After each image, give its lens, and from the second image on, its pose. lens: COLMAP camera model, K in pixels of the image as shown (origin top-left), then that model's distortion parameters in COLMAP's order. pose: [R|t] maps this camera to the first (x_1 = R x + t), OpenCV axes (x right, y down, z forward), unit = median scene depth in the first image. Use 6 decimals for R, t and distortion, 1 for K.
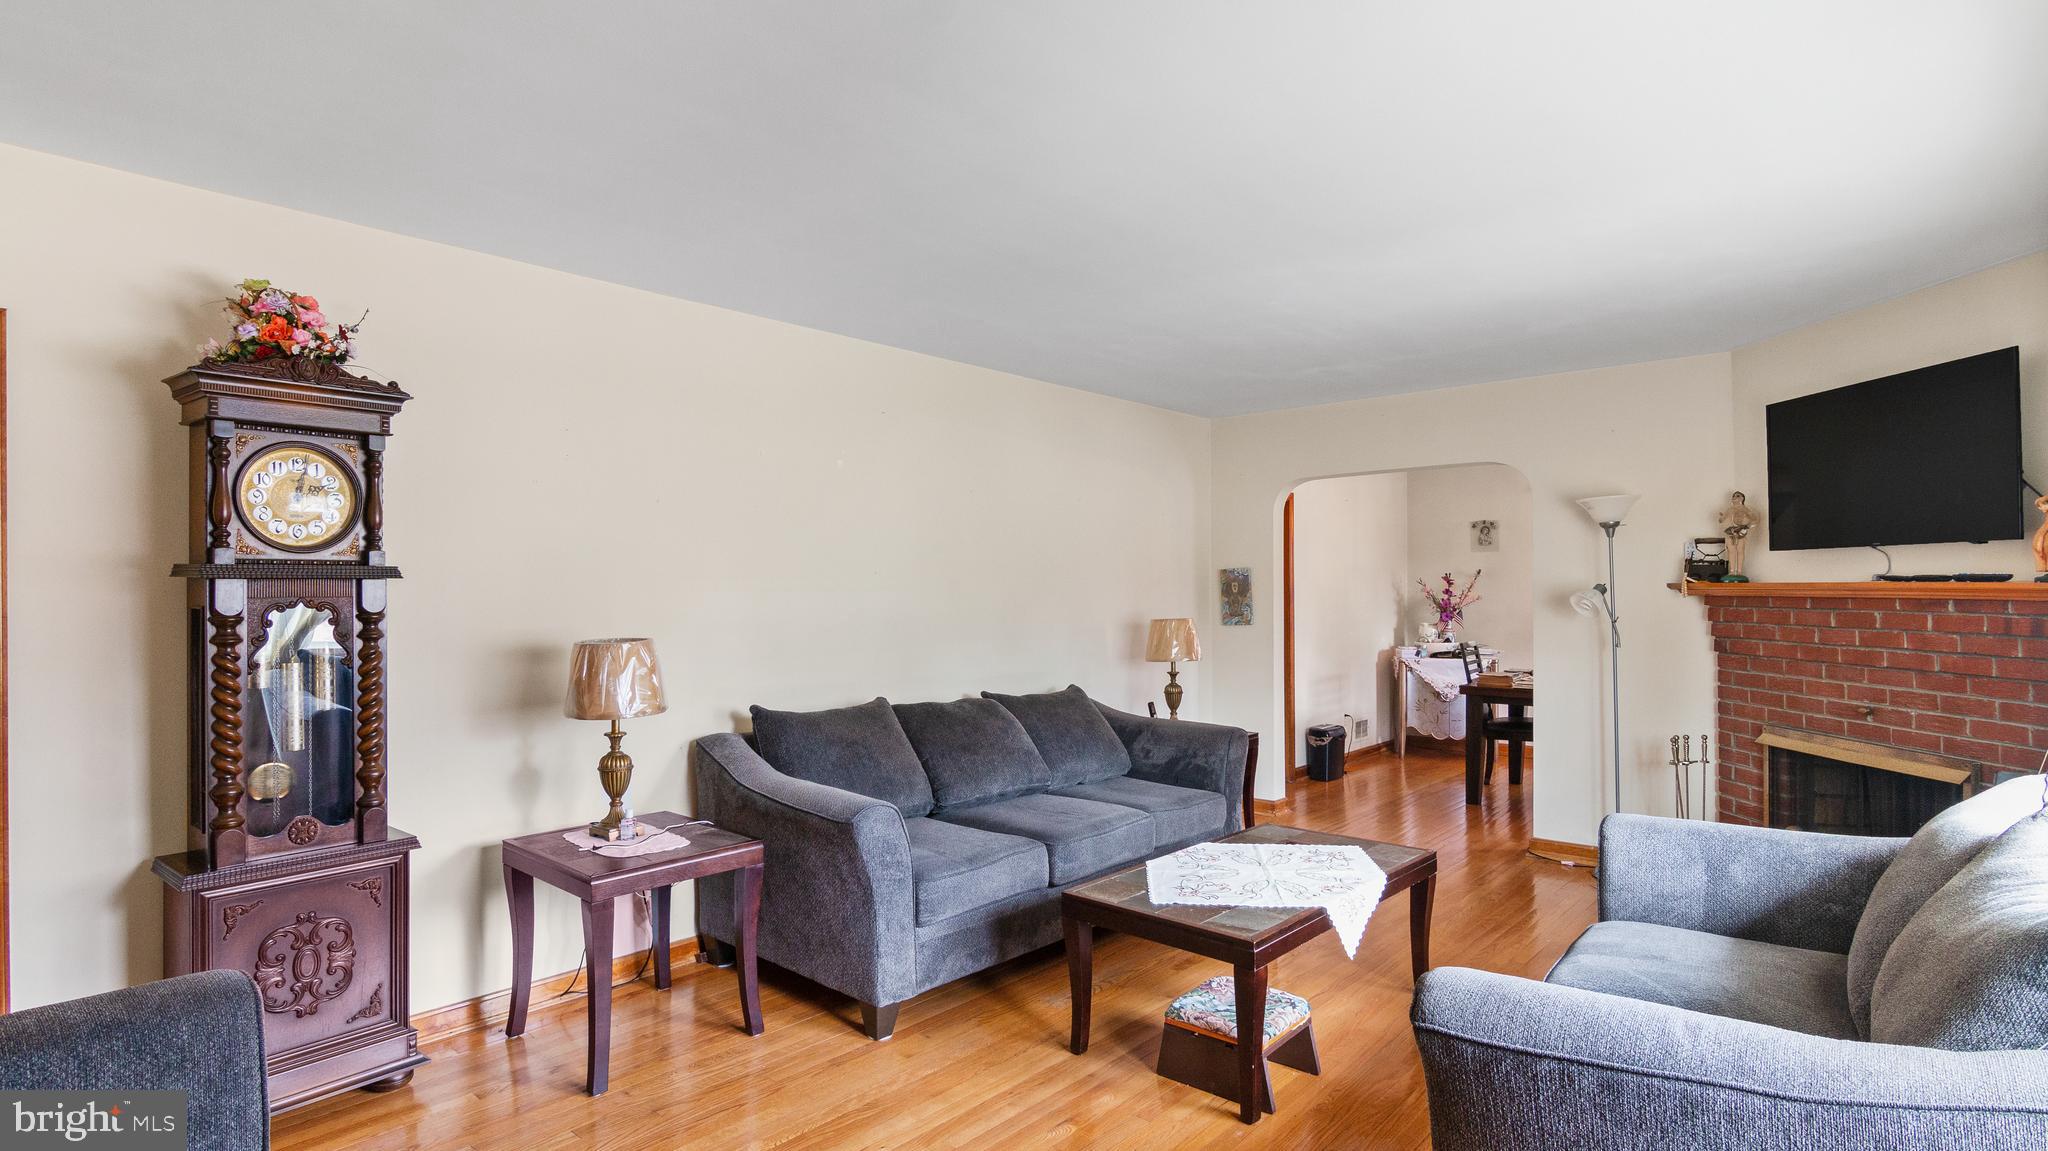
lens RADIAL K [[1043.4, 0, 1027.0], [0, 1043.4, 581.4], [0, 0, 1]] dist [-0.003277, 0.000202]
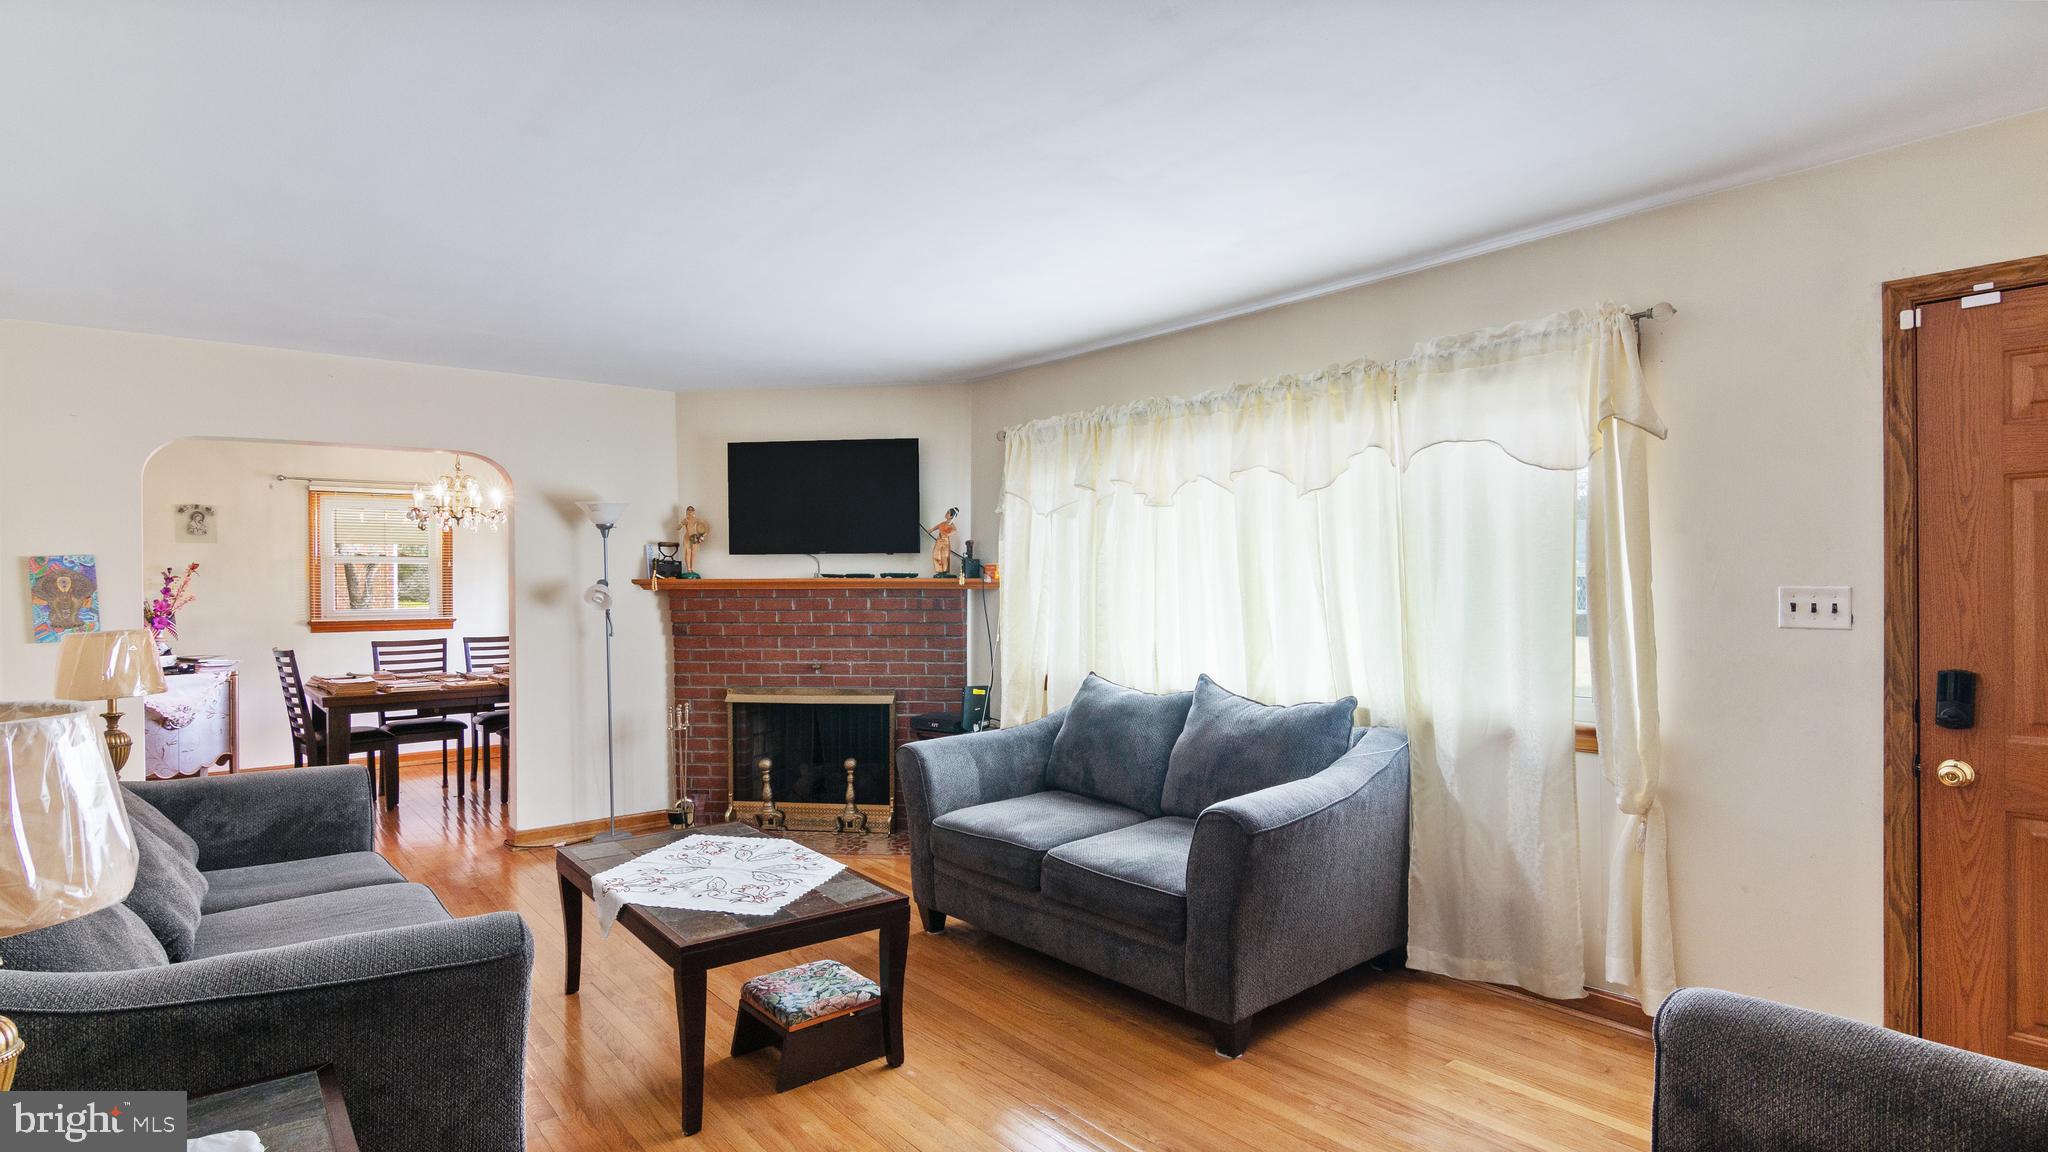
lens RADIAL K [[1043.4, 0, 1027.0], [0, 1043.4, 581.9], [0, 0, 1]] dist [-0.003277, 0.000202]
pose [[0.148736, 0.002957, 0.988873, -0.532147], [-0.001044, 0.999995, -0.002833, 0.008271], [-0.988876, -0.000612, 0.148738, 0.437170]]
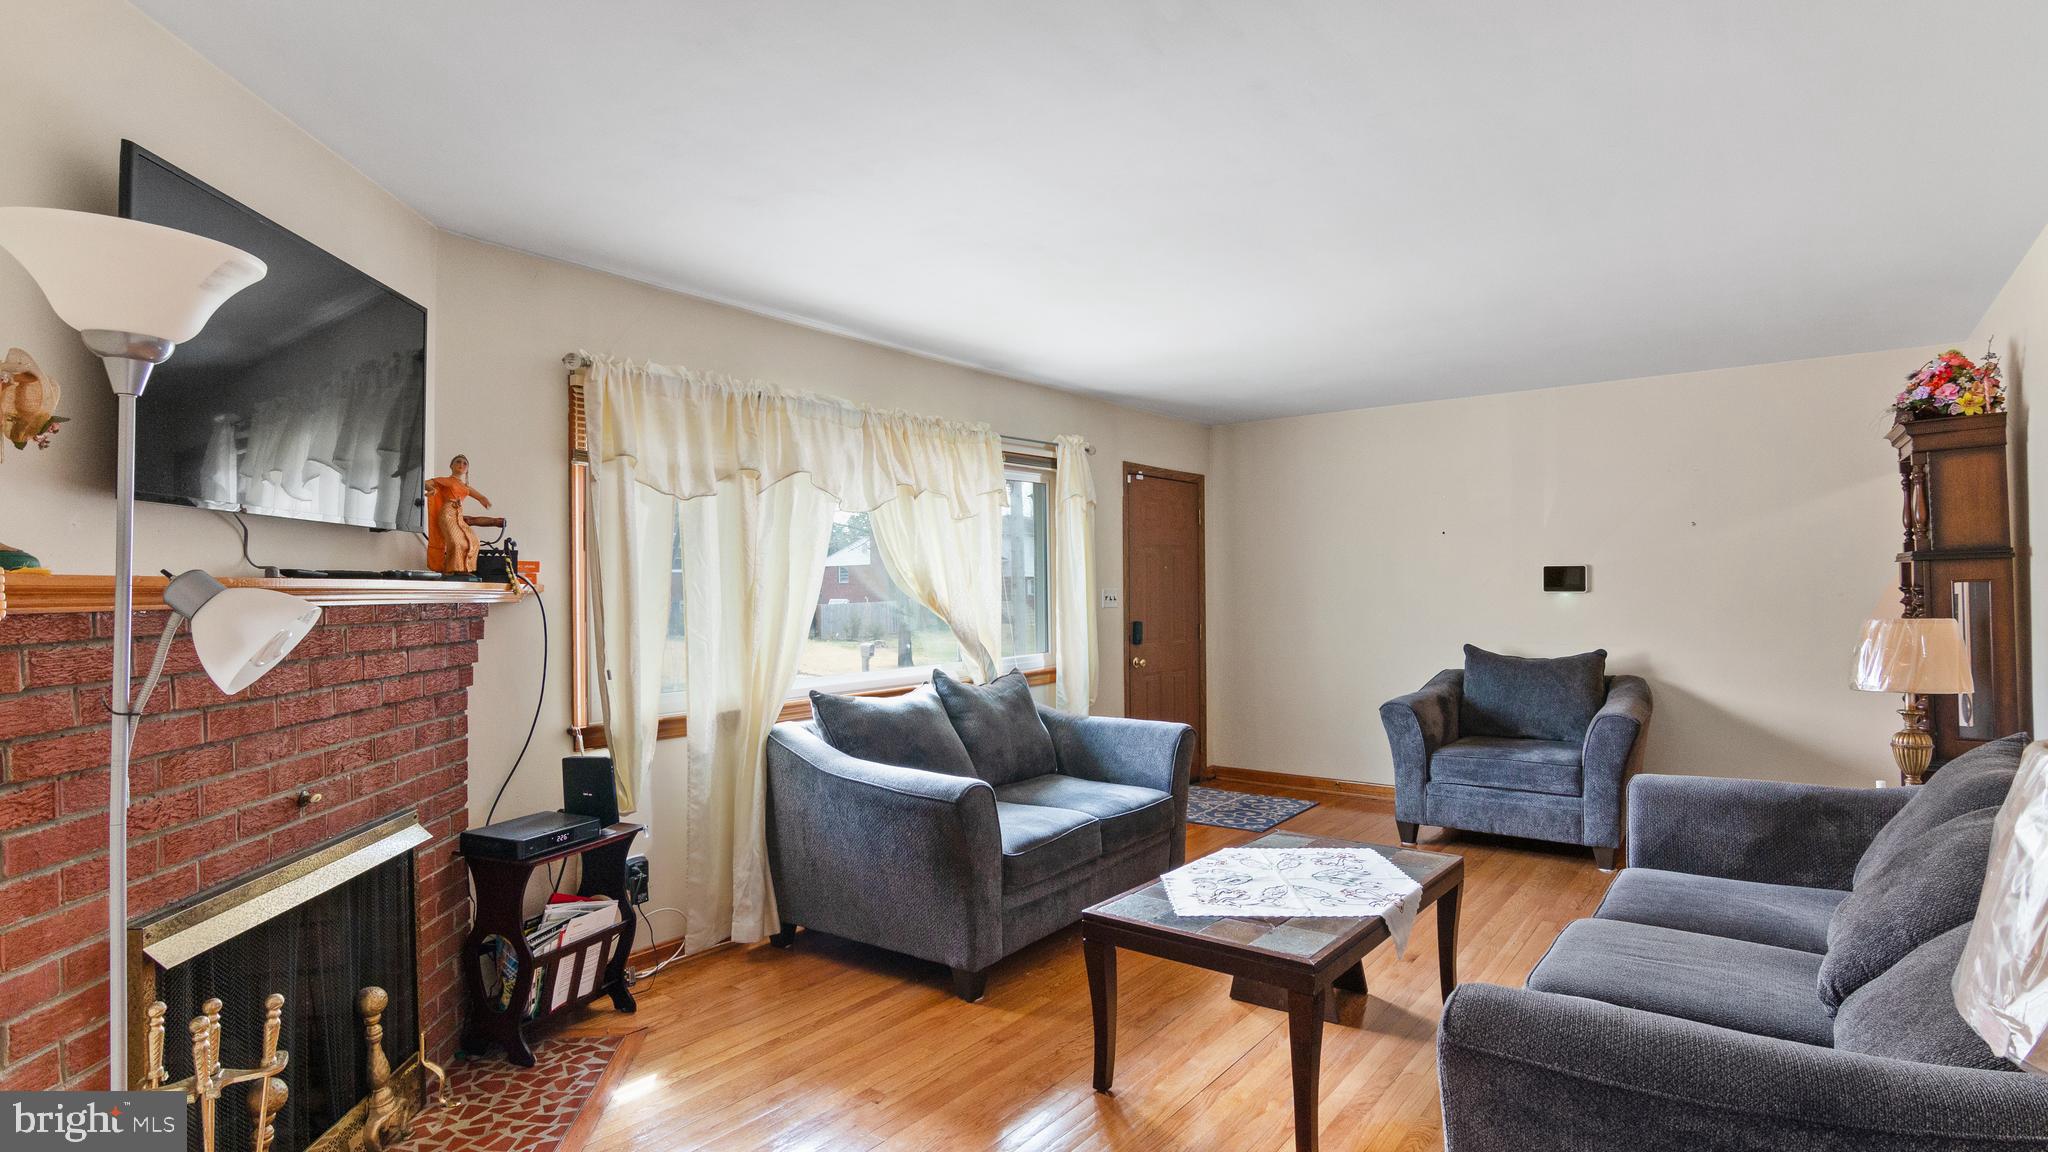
lens RADIAL K [[1043.4, 0, 1027.0], [0, 1043.4, 581.9], [0, 0, 1]] dist [-0.003277, 0.000202]
pose [[-0.995385, 0.009468, -0.095496, 0.410650], [0.010385, 0.999905, -0.009101, 0.011423], [0.095401, -0.010050, -0.995388, 1.456263]]
